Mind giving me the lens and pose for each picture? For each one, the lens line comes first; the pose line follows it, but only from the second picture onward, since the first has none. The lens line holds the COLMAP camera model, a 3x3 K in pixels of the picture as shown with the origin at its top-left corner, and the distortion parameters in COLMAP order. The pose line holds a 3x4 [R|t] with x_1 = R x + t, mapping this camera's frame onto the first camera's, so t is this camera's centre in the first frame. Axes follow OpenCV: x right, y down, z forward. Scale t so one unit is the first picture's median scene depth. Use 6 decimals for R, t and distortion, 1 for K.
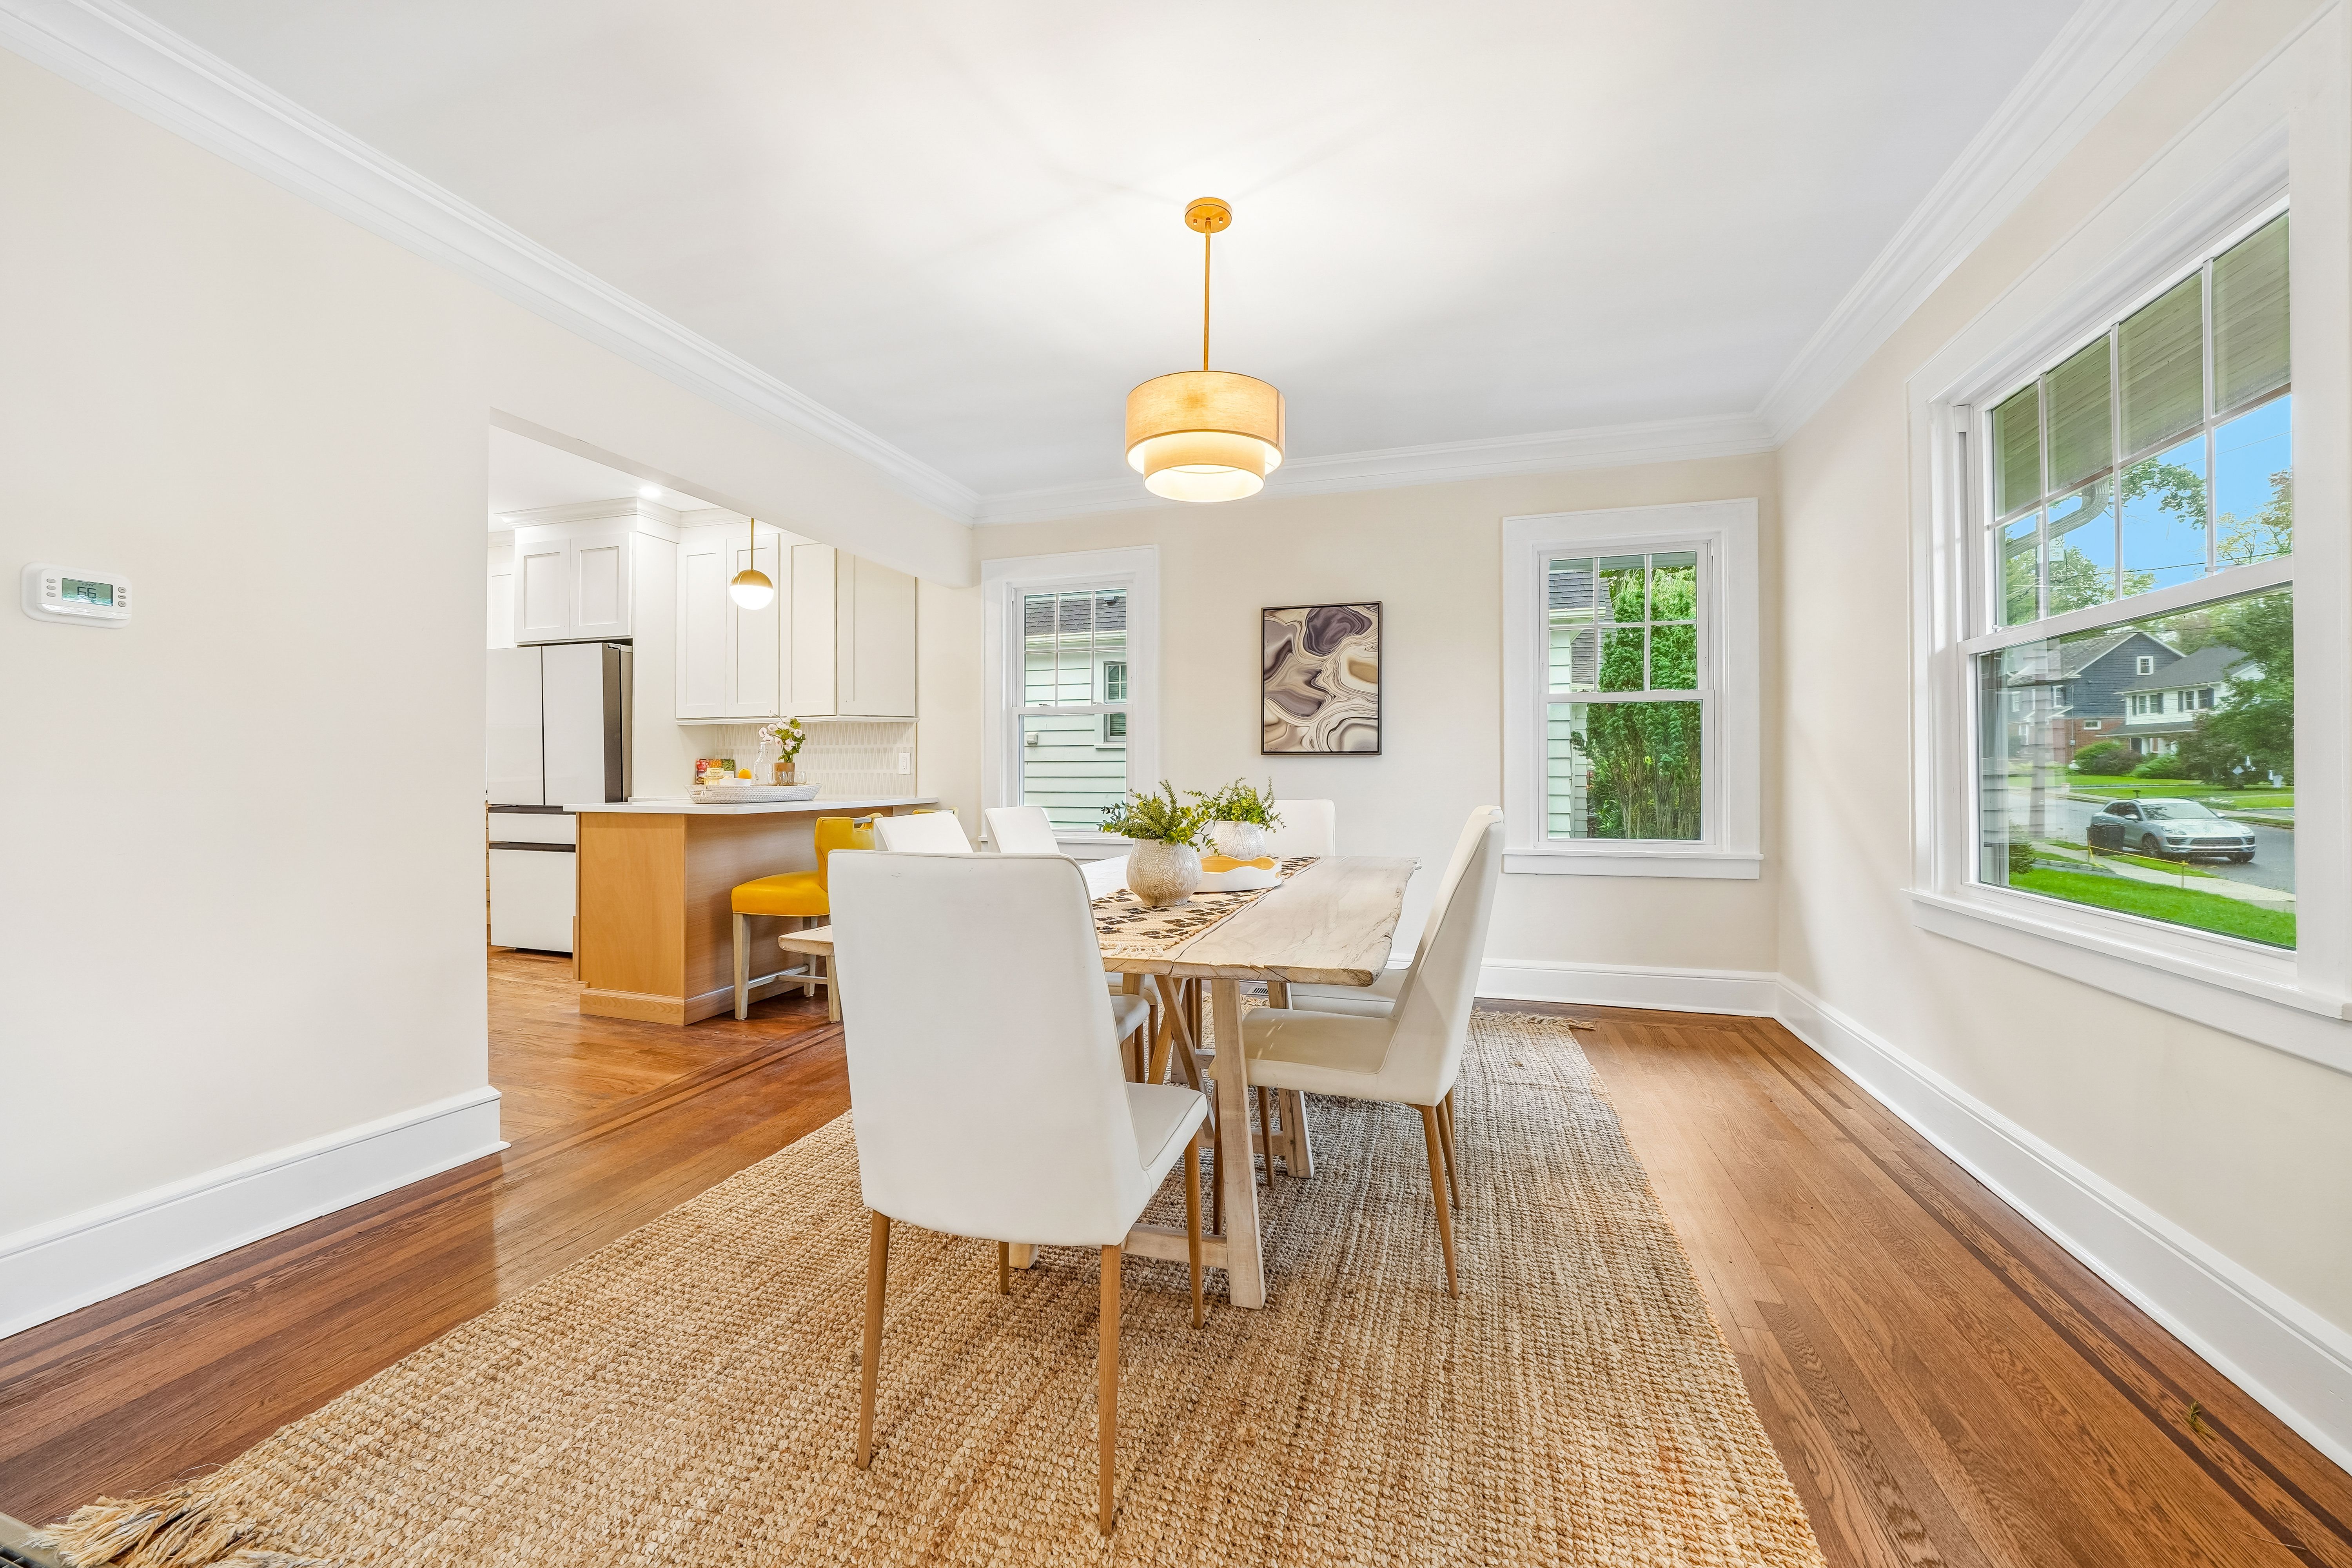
lens RADIAL K [[903.0, 0, 1182.1], [0, 903.0, 771.2], [0, 0, 1]] dist [-0.016232, 0.003444]
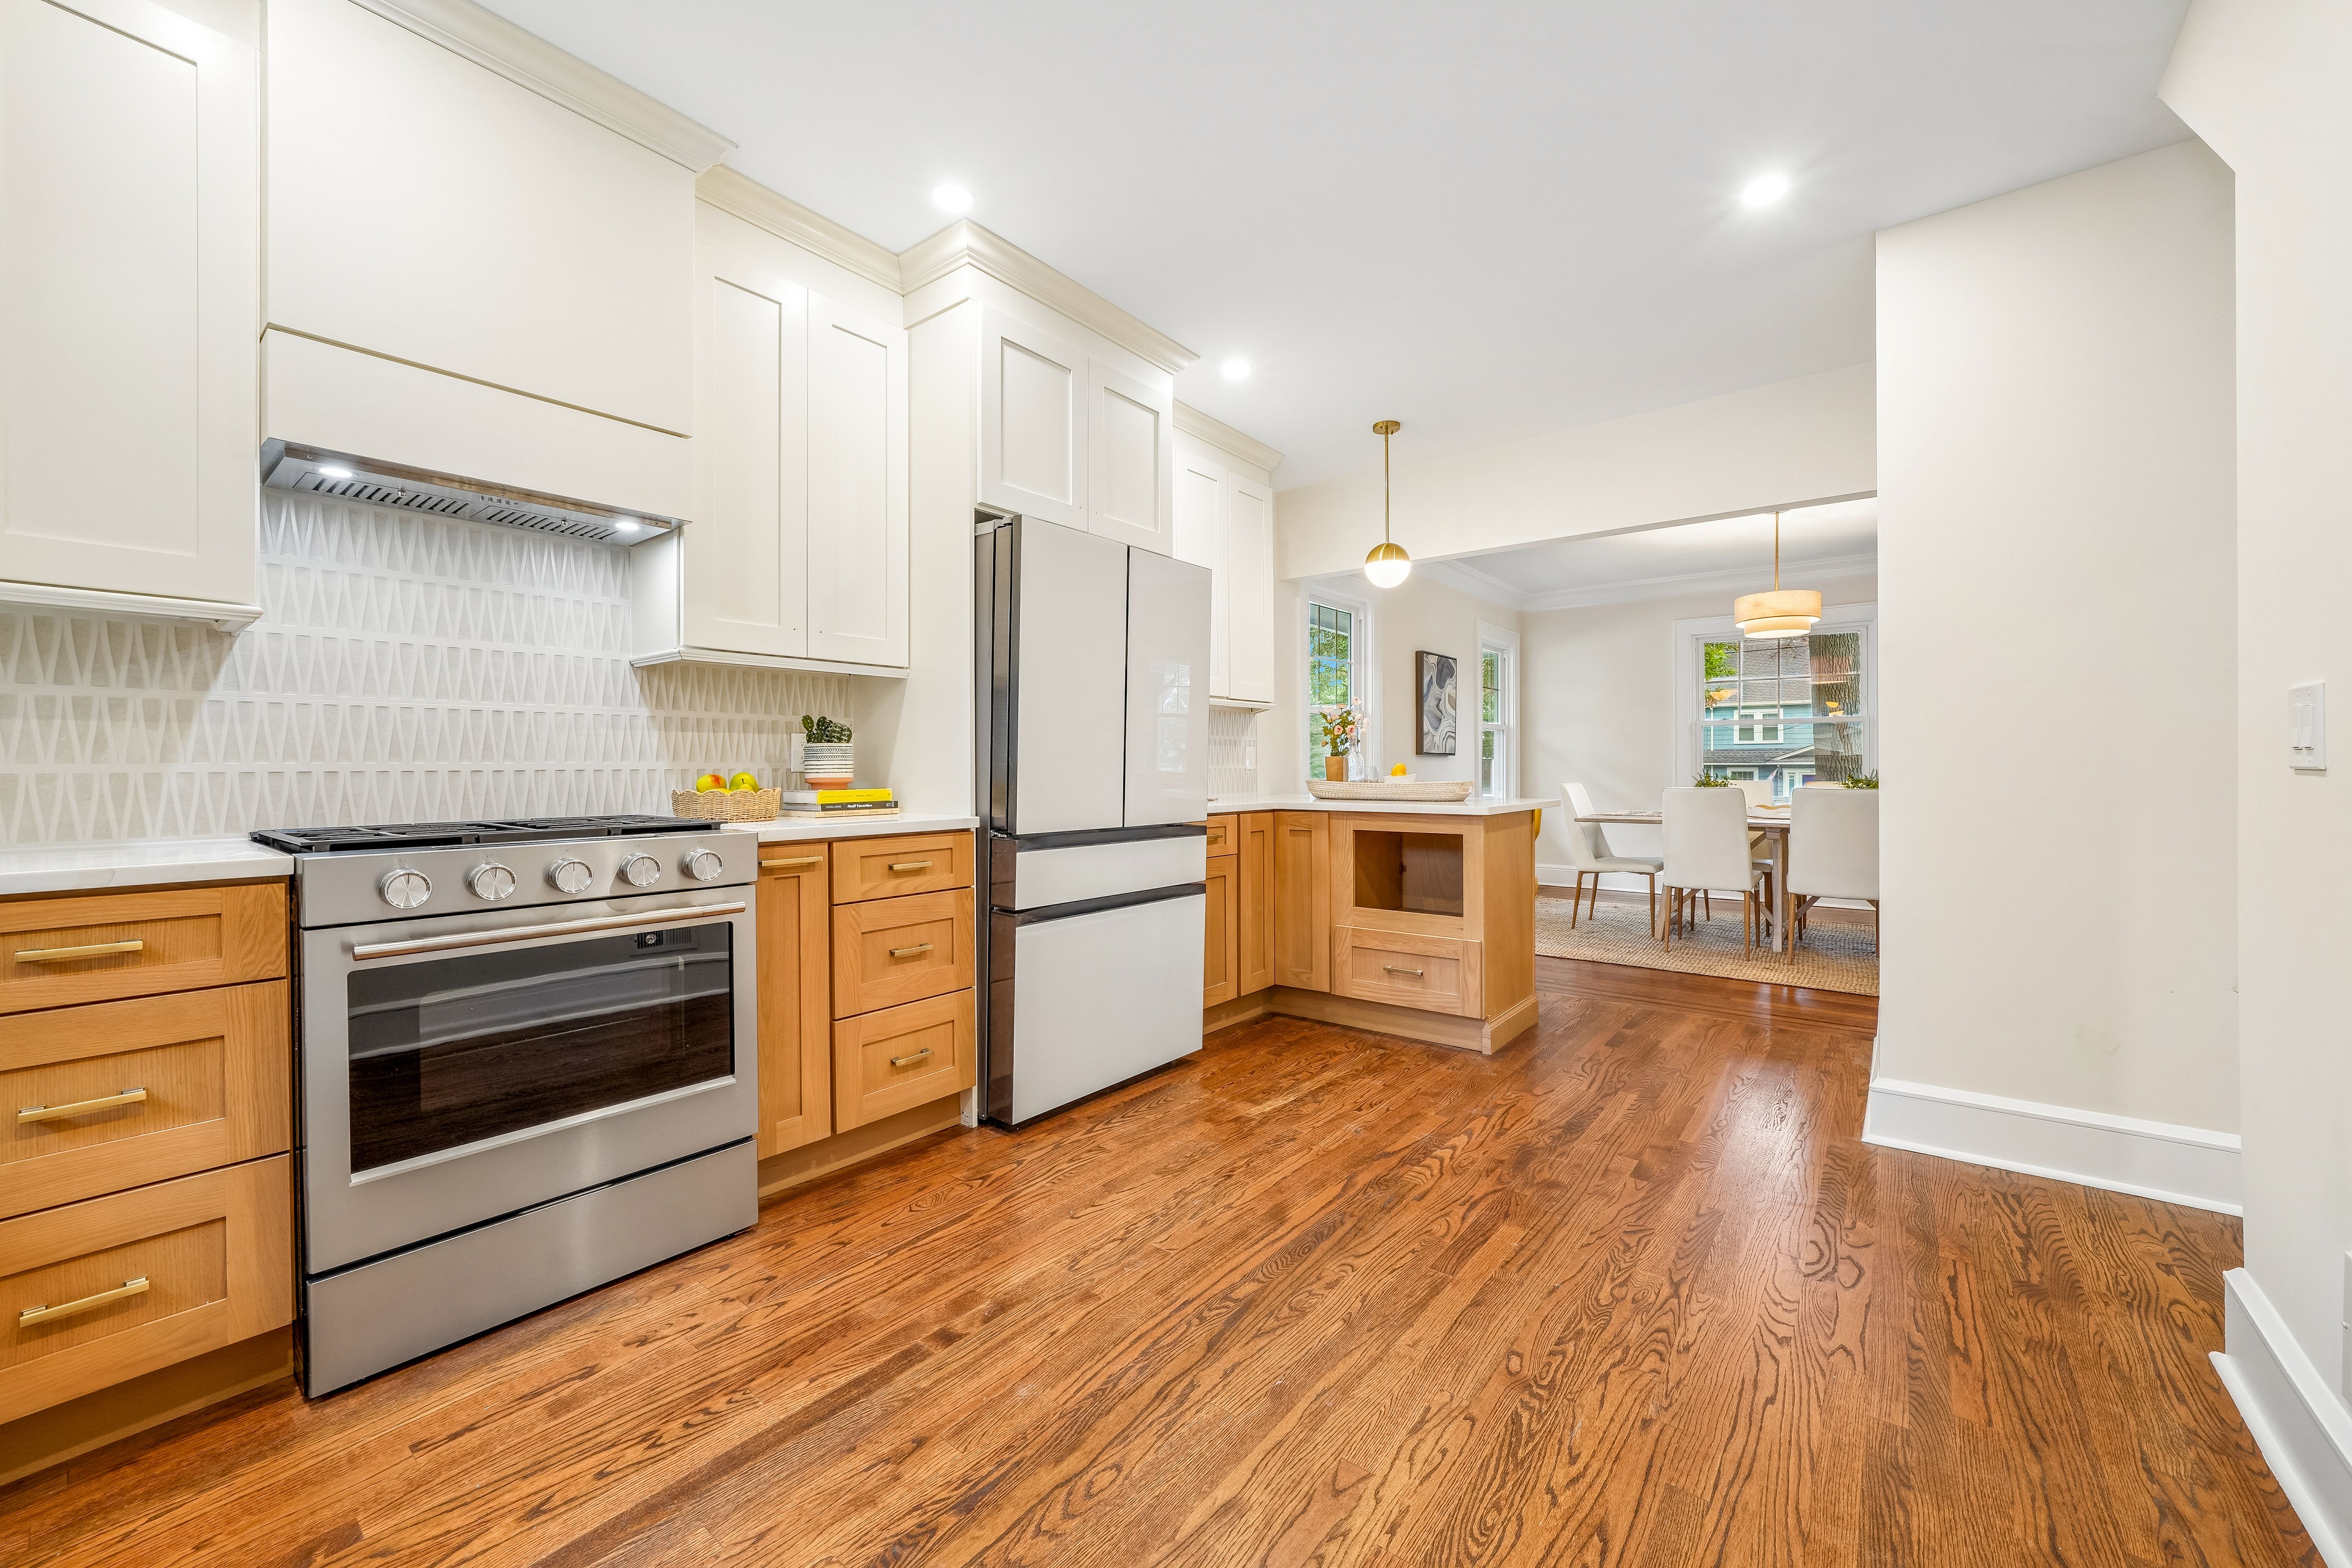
lens RADIAL K [[903.0, 0, 1169.8], [0, 903.0, 782.1], [0, 0, 1]] dist [-0.016232, 0.003444]
pose [[0.347998, -0.017799, 0.937326, -1.388446], [0.002615, 0.999834, 0.018015, -0.000759], [-0.937492, -0.003818, 0.347987, 0.876351]]
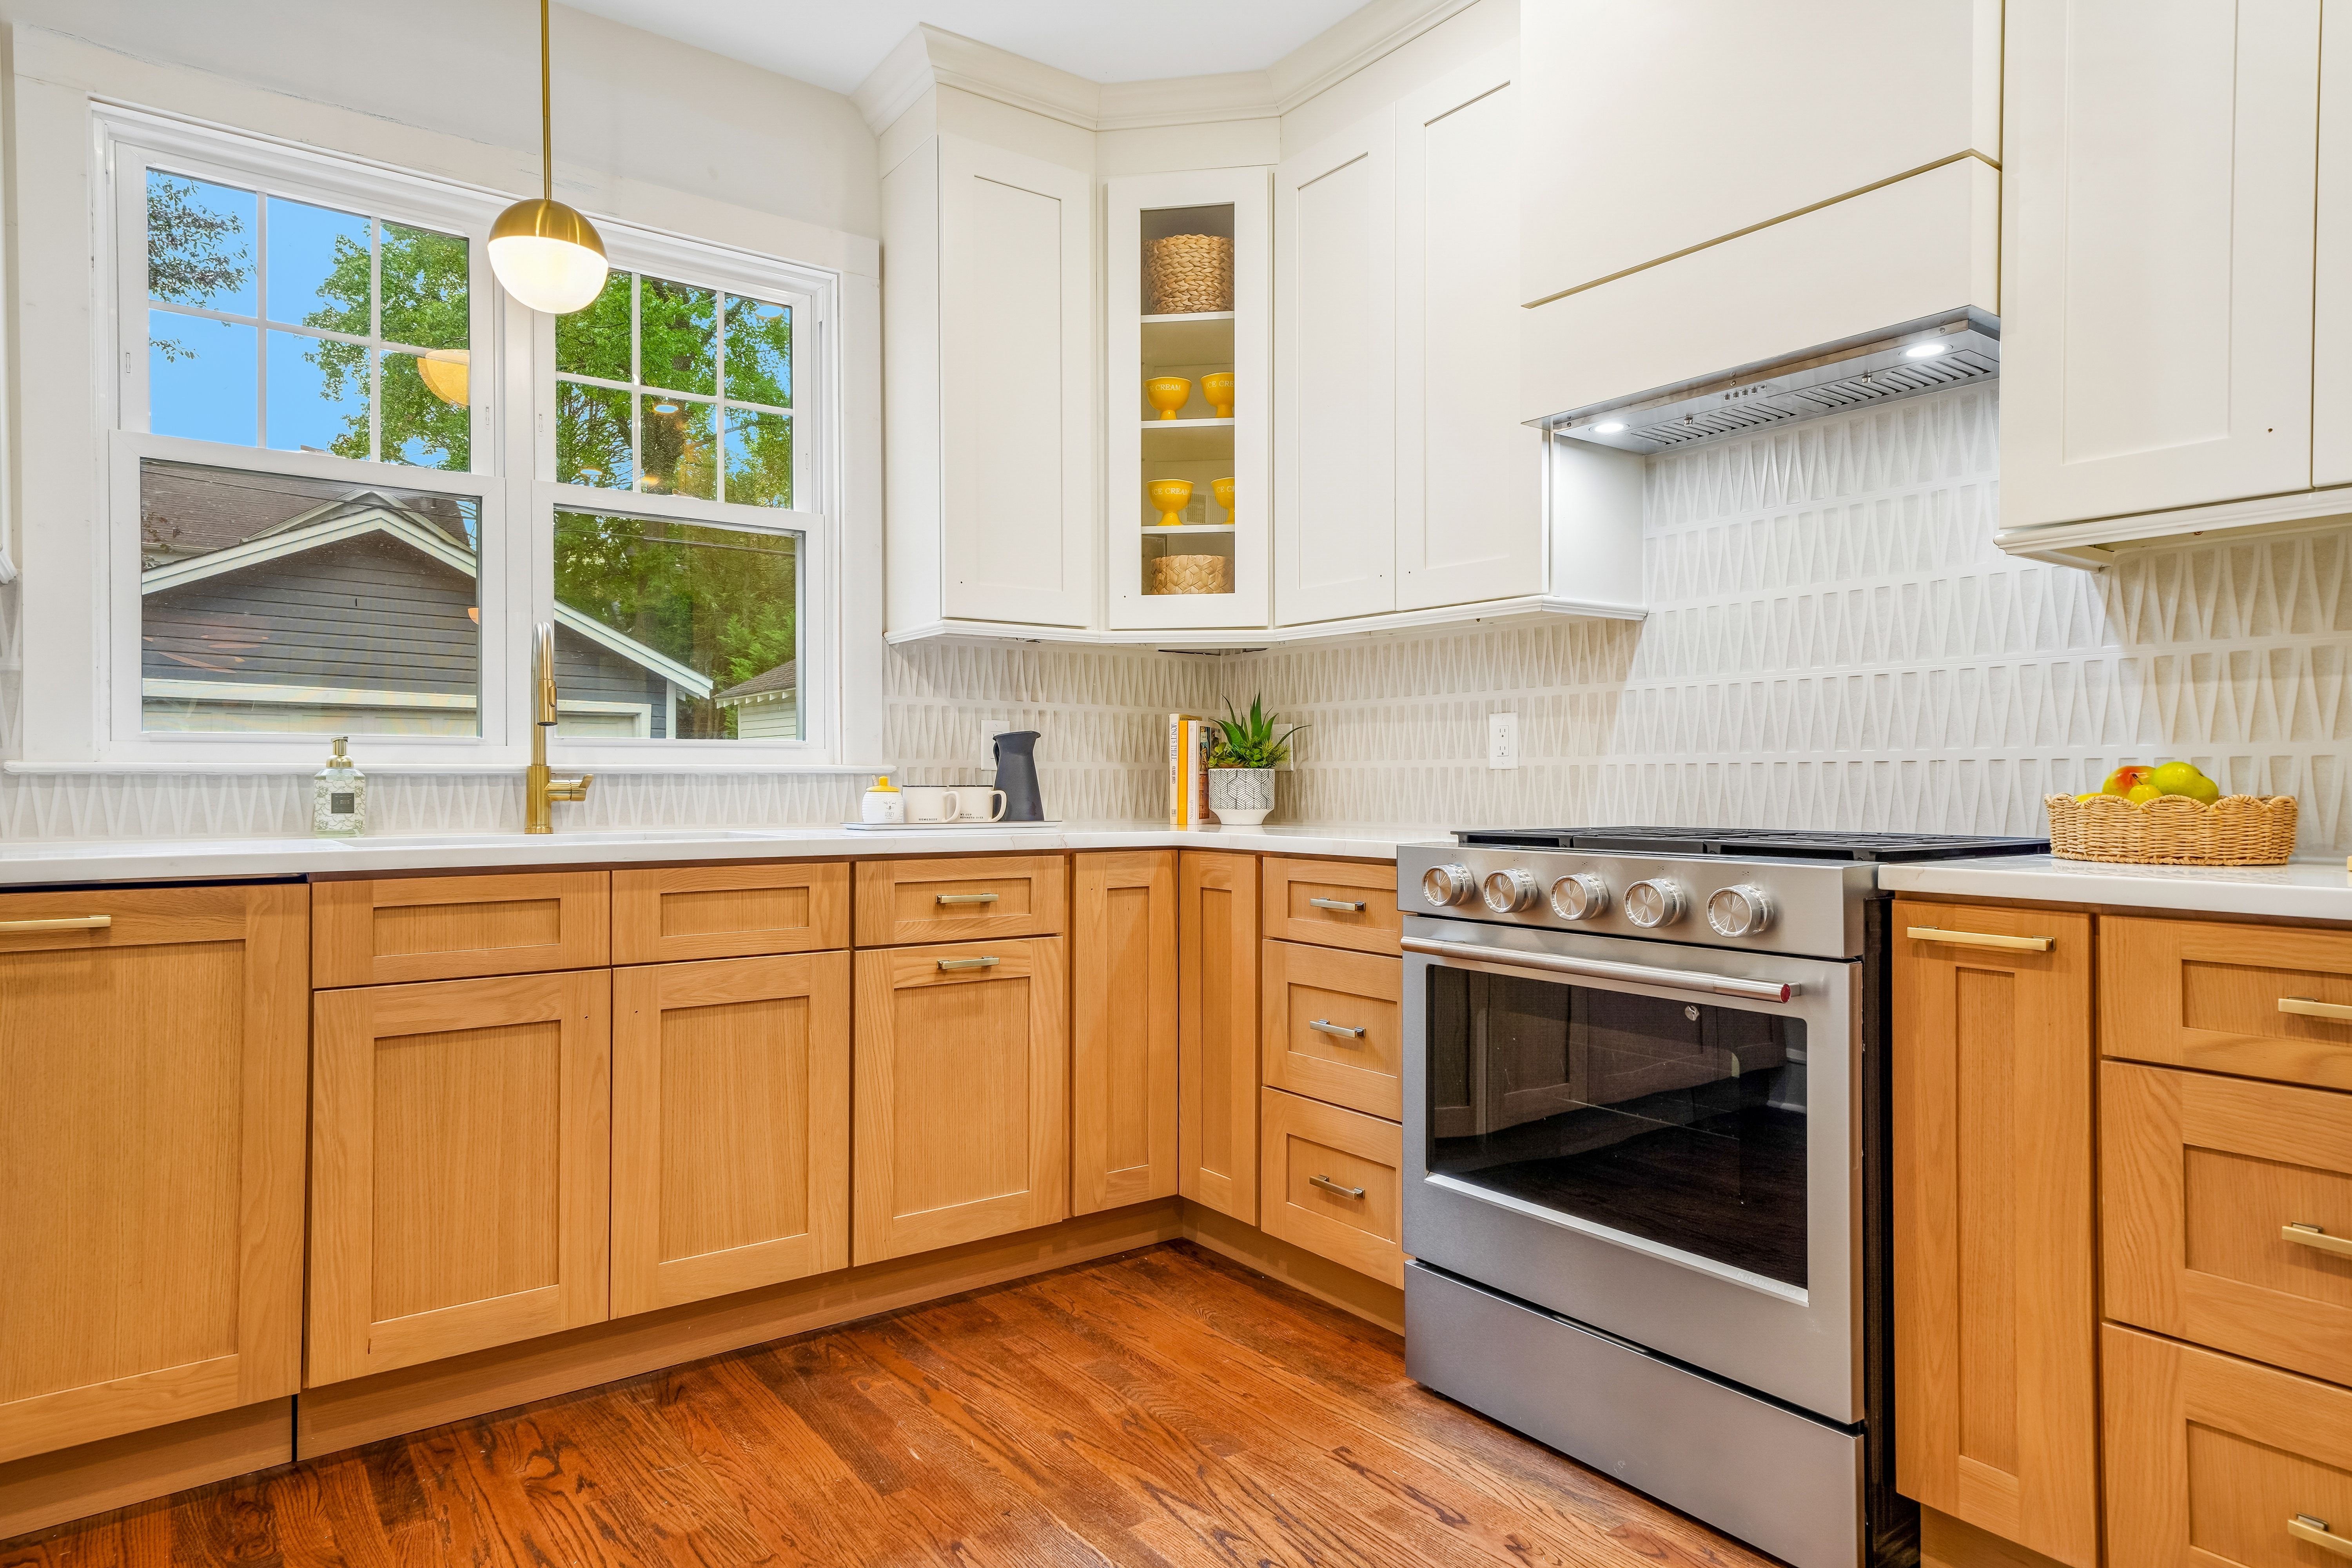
lens RADIAL K [[1363.3, 0, 1172.4], [0, 1363.3, 786.0], [0, 0, 1]] dist [0.031084, -0.003262]
pose [[0.823298, 0.002408, -0.567604, -0.984540], [-0.000396, 0.999993, 0.003668, 0.008188], [0.567609, -0.002795, 0.823293, 0.814650]]
